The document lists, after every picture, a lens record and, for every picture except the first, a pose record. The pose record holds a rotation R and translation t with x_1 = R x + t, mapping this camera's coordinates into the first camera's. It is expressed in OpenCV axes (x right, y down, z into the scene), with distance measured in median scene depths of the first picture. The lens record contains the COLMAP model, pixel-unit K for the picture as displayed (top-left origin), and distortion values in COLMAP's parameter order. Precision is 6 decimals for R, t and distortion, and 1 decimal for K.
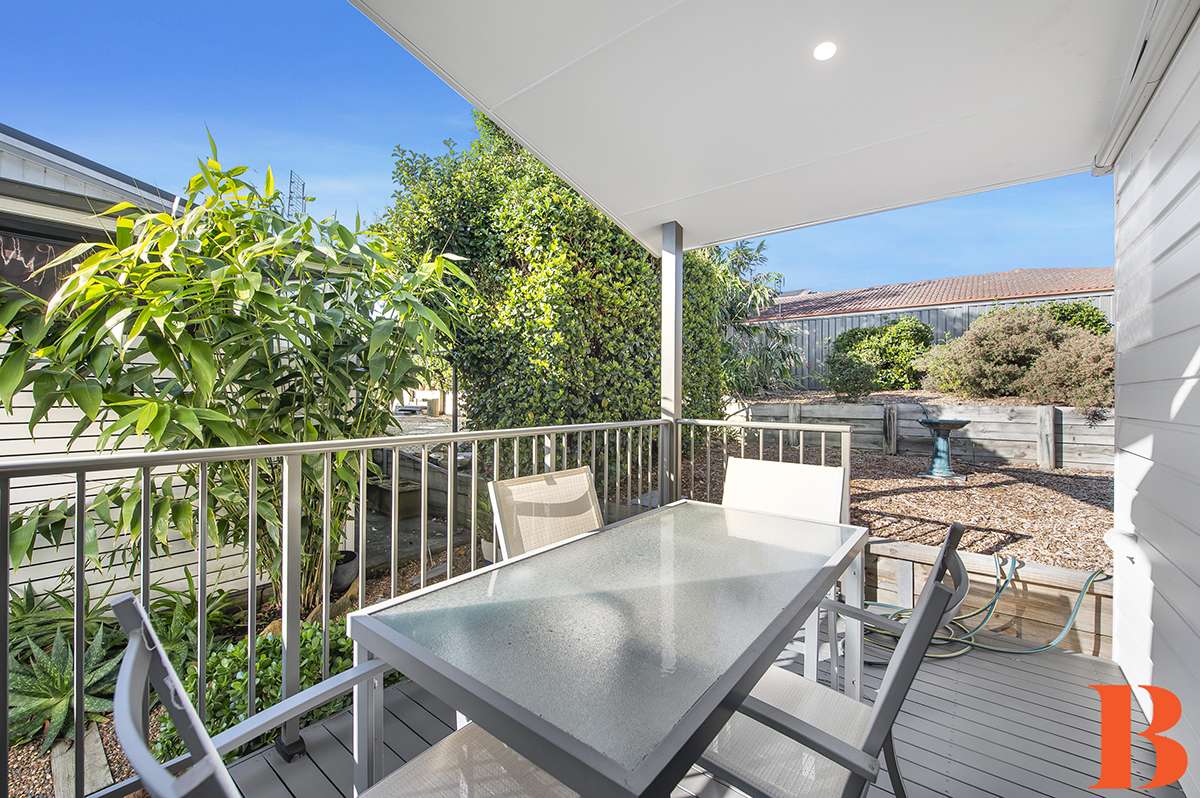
lens RADIAL K [[484.2, 0, 602.8], [0, 484.2, 394.9], [0, 0, 1]] dist [-0.002335, -0.000157]
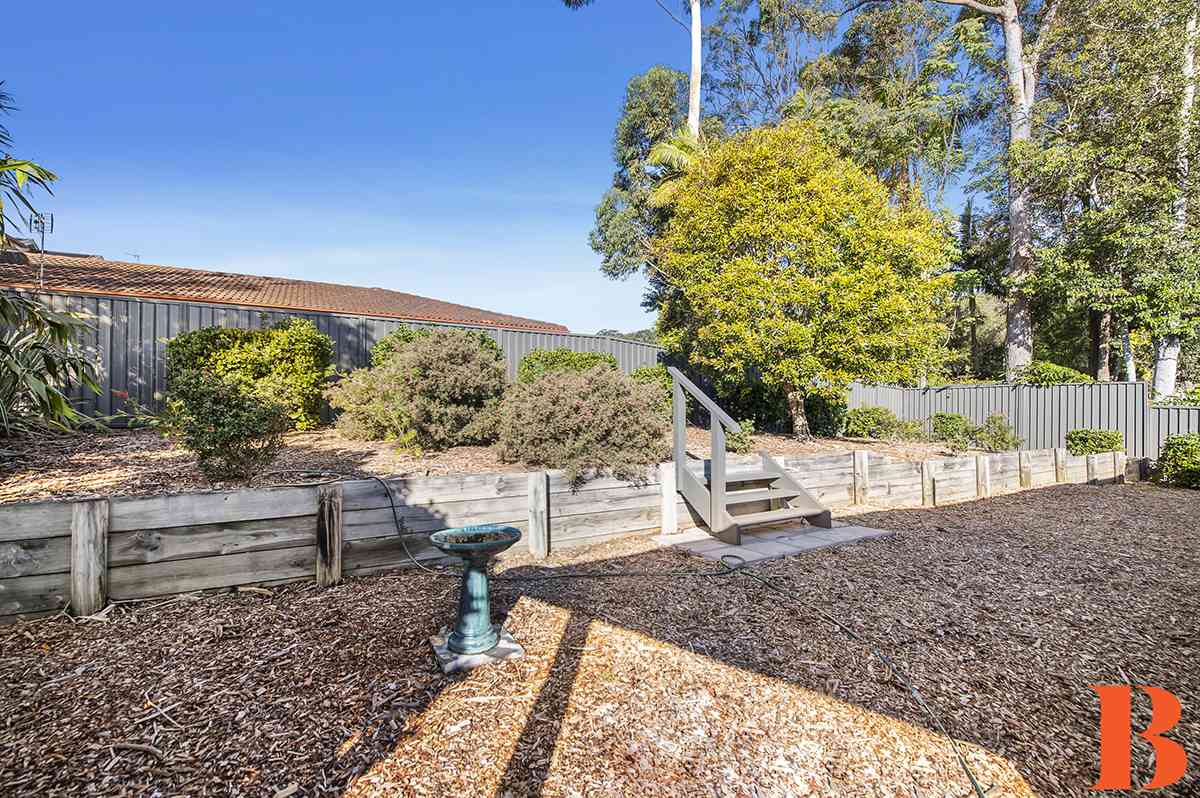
lens RADIAL K [[518.9, 0, 604.6], [0, 518.9, 402.4], [0, 0, 1]] dist [-0.013892, -0.000346]
pose [[0.374202, 0.005126, 0.927333, 0.189621], [0.001724, 0.999979, -0.006224, -0.065139], [-0.927346, 0.003928, 0.374185, 0.517325]]
